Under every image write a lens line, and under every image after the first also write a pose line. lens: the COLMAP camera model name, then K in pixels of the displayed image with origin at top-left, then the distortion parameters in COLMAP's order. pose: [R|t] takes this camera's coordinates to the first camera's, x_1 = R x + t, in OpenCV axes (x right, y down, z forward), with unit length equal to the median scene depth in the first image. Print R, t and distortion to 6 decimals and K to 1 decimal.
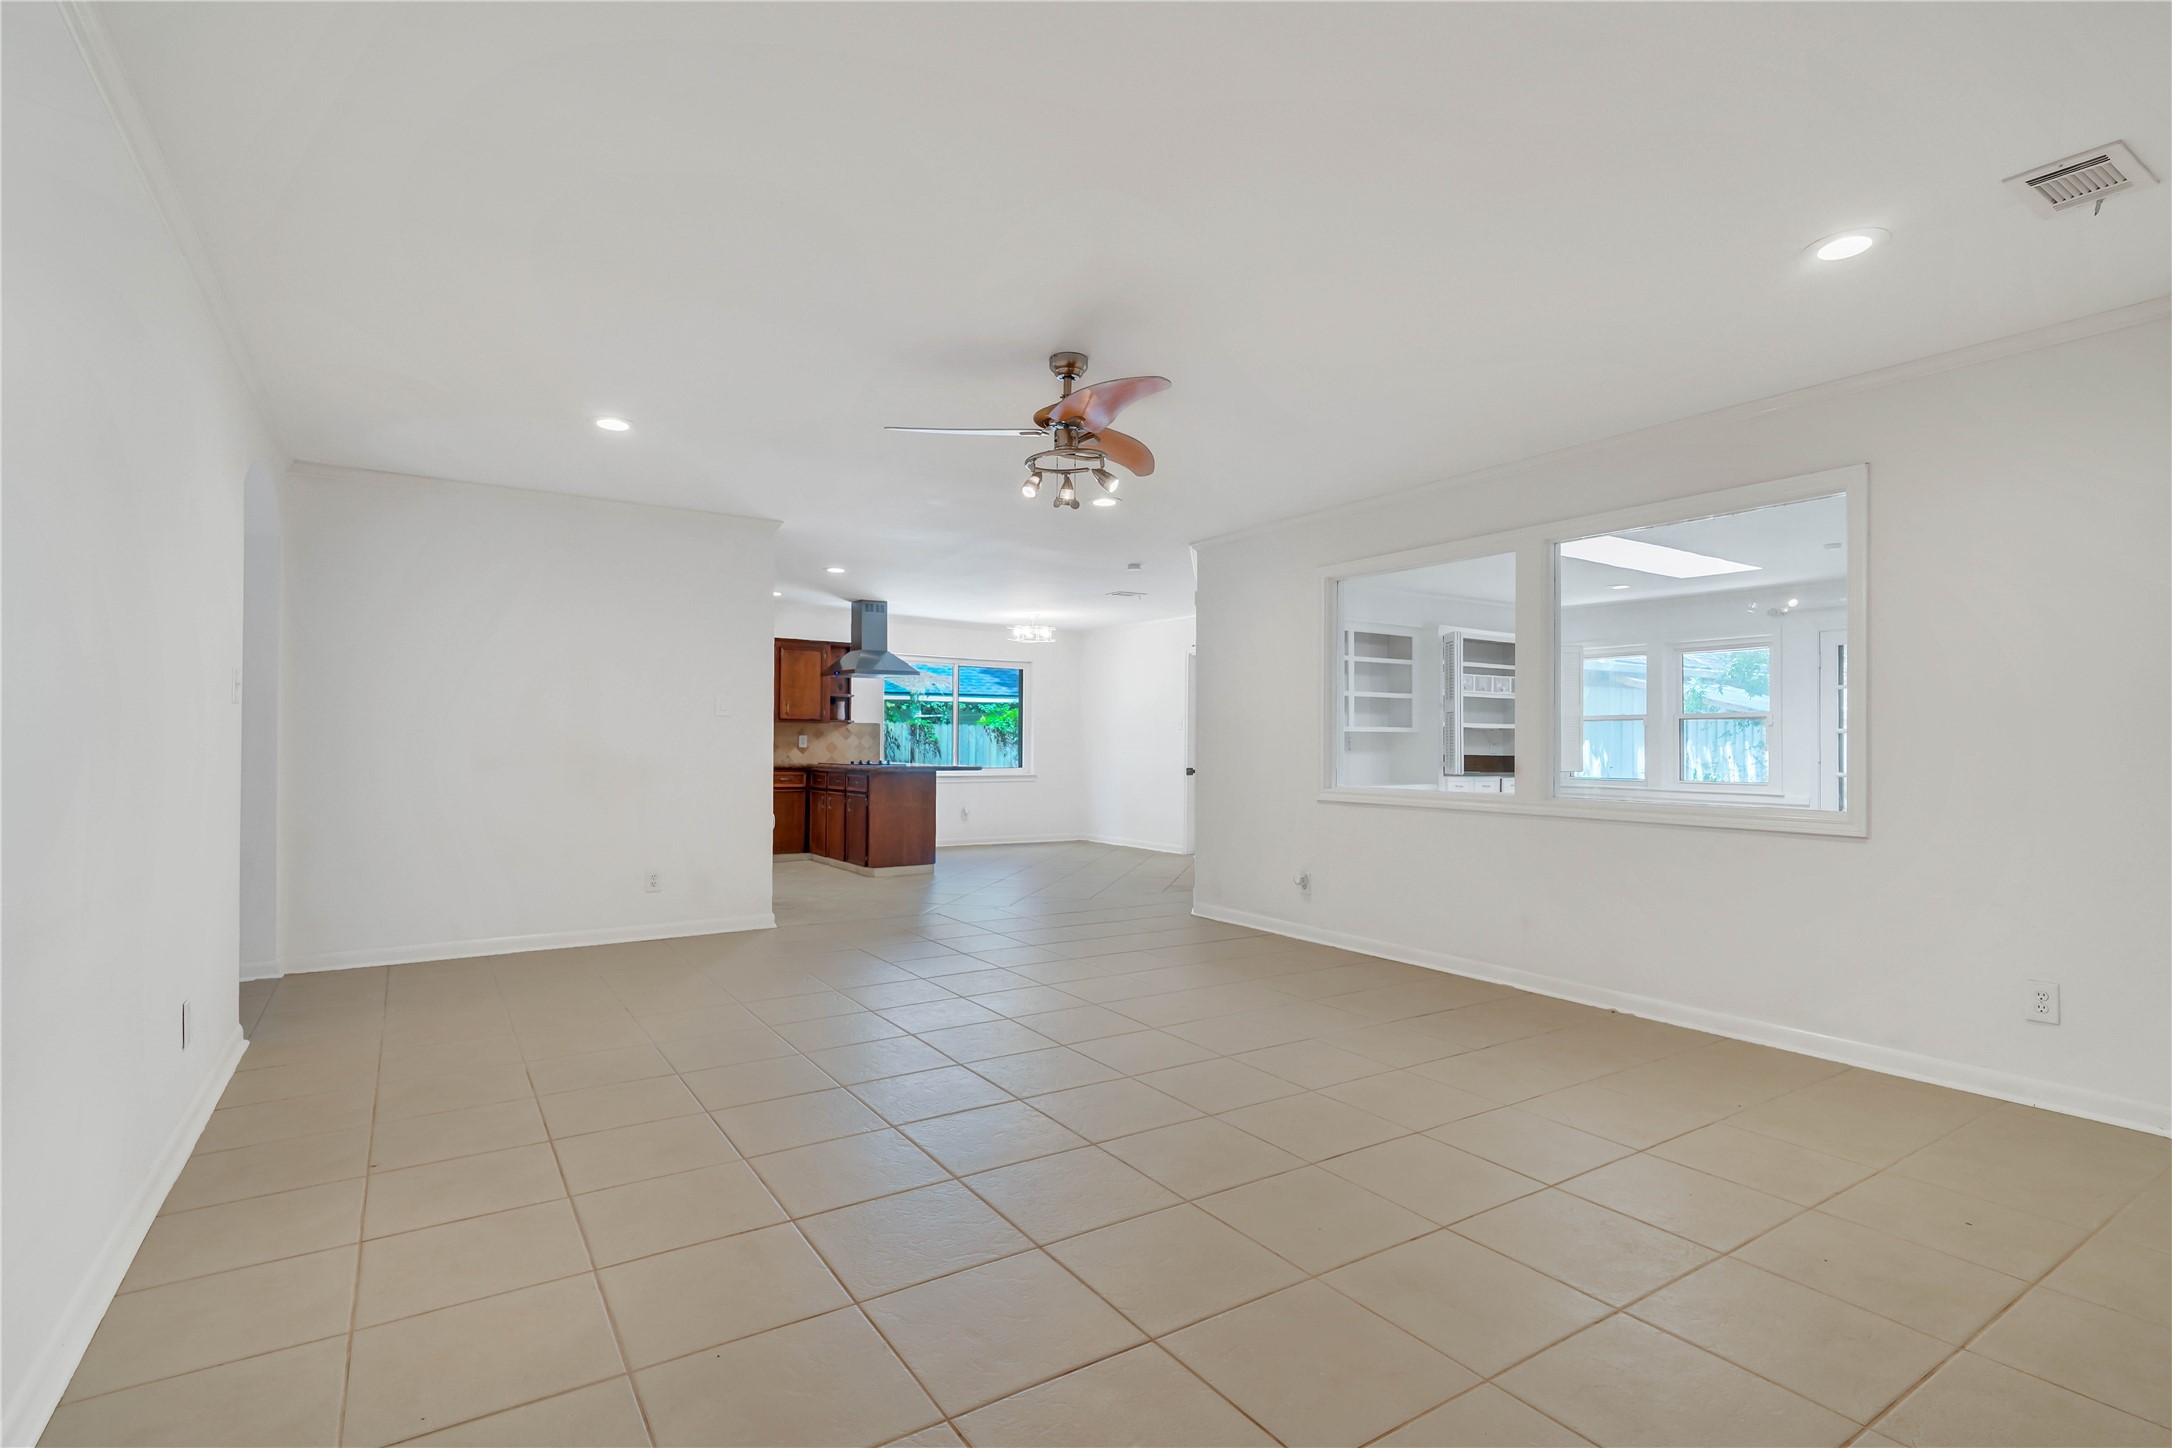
lens RADIAL K [[1007.5, 0, 1105.3], [0, 1007.5, 731.3], [0, 0, 1]] dist [0.003204, -0.008651]
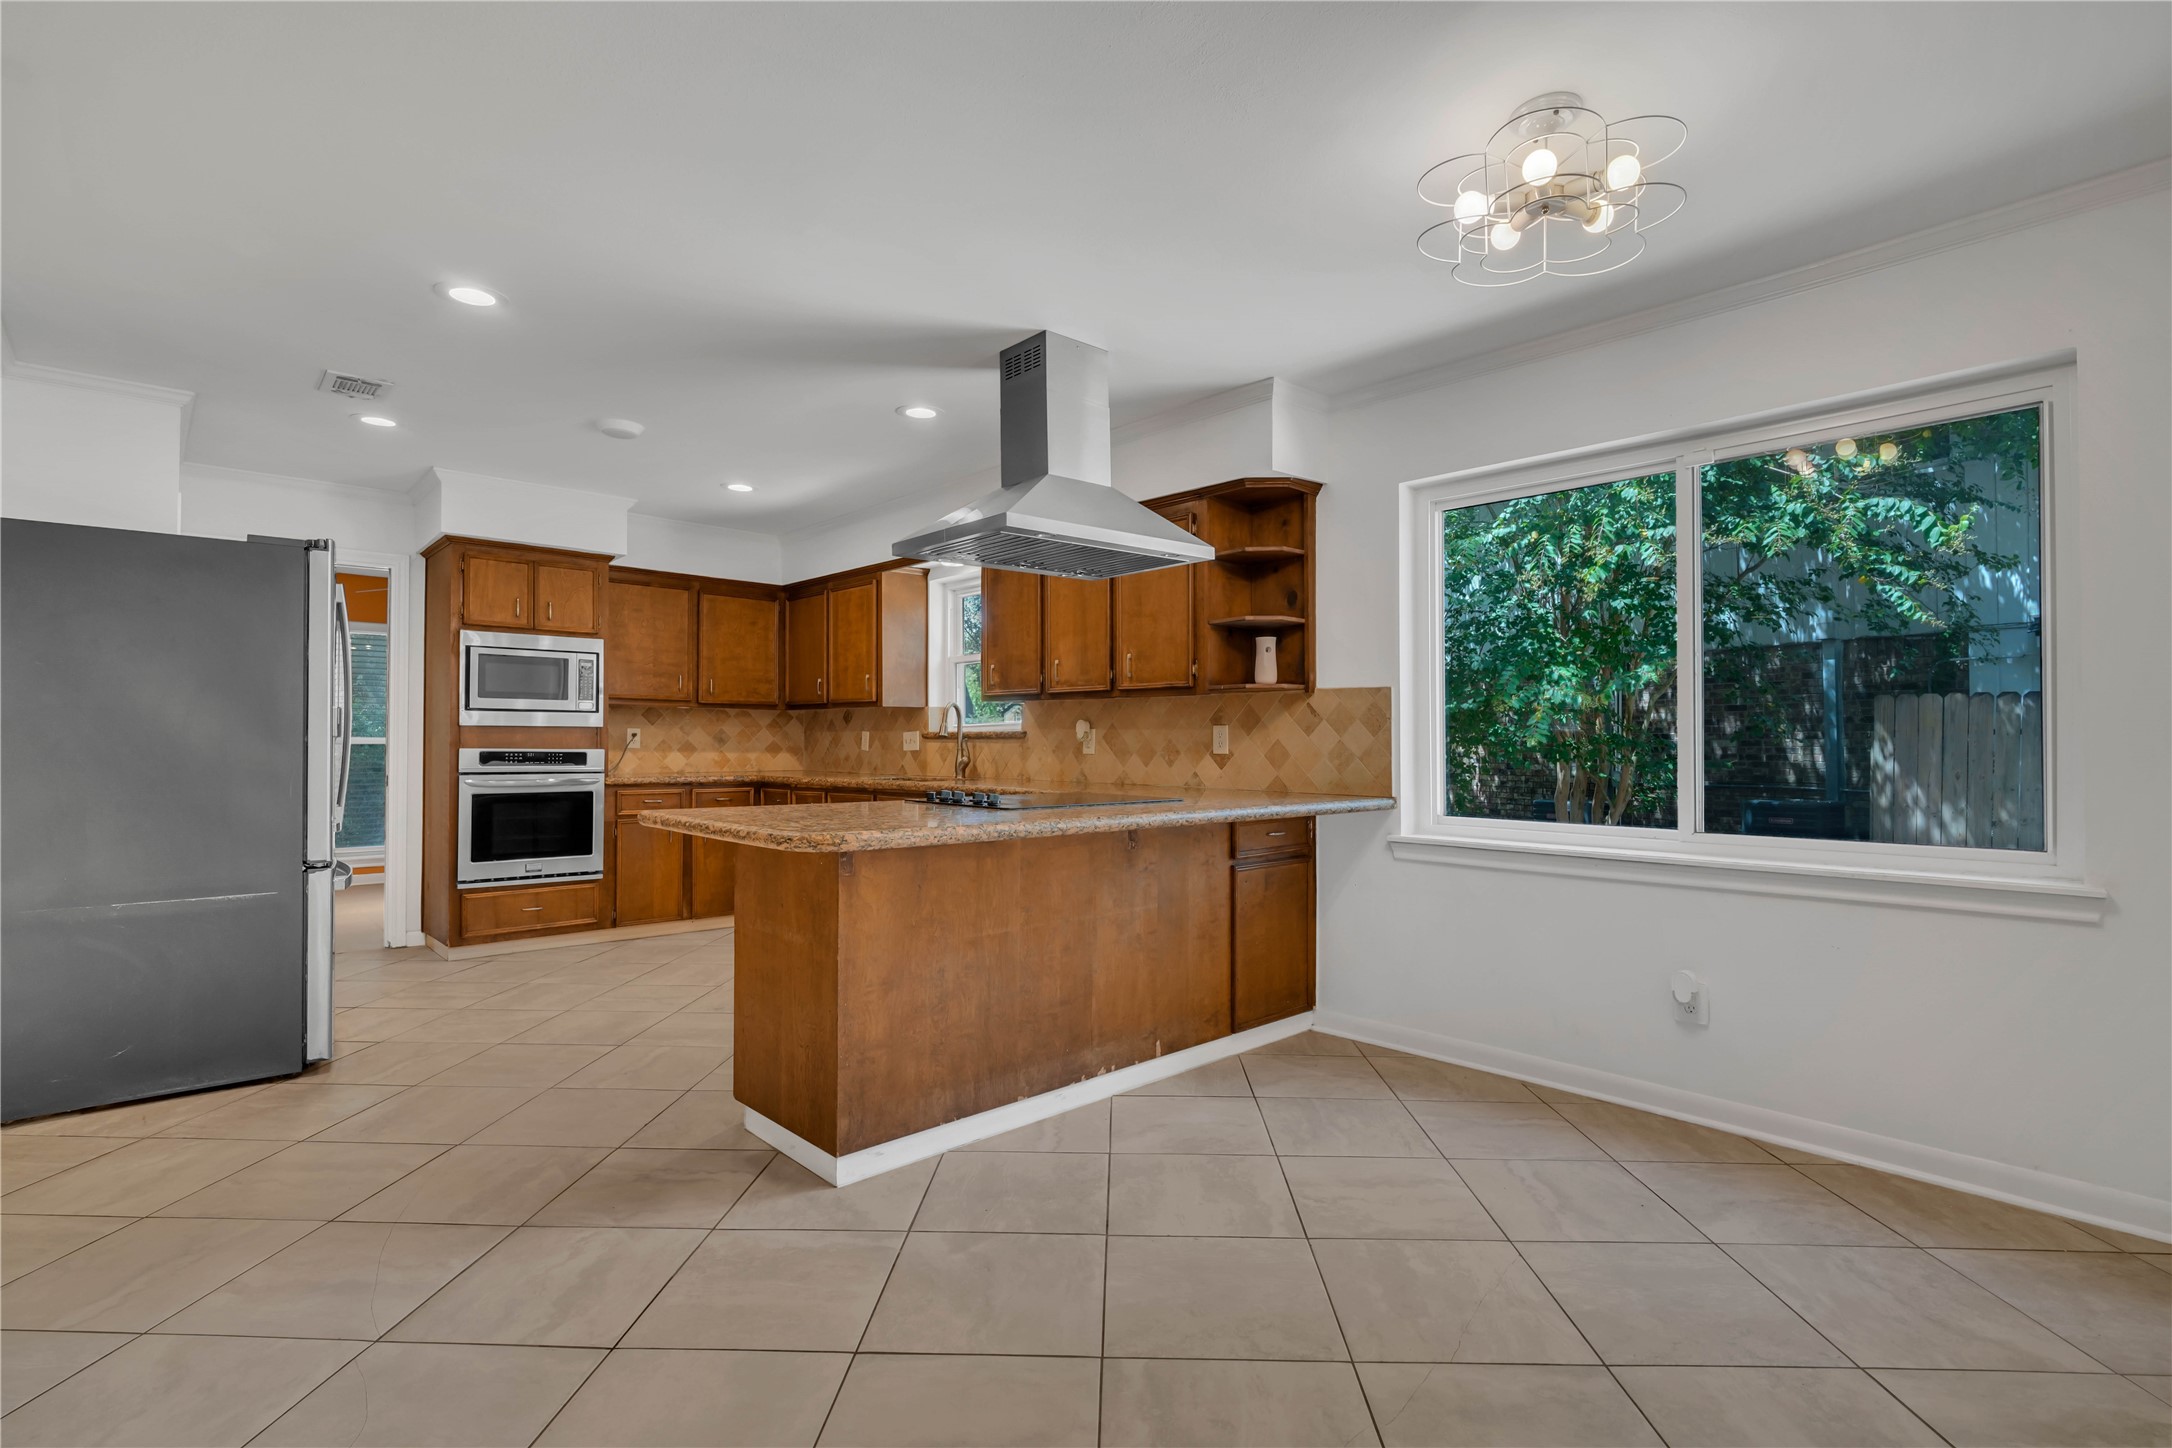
lens RADIAL K [[1007.5, 0, 1105.3], [0, 1007.5, 731.3], [0, 0, 1]] dist [0.003204, -0.008651]
pose [[0.159152, -0.015934, -0.987125, 0.114667], [0.014277, 0.999802, -0.013837, 0.011672], [0.987151, -0.011891, 0.159348, 0.886804]]
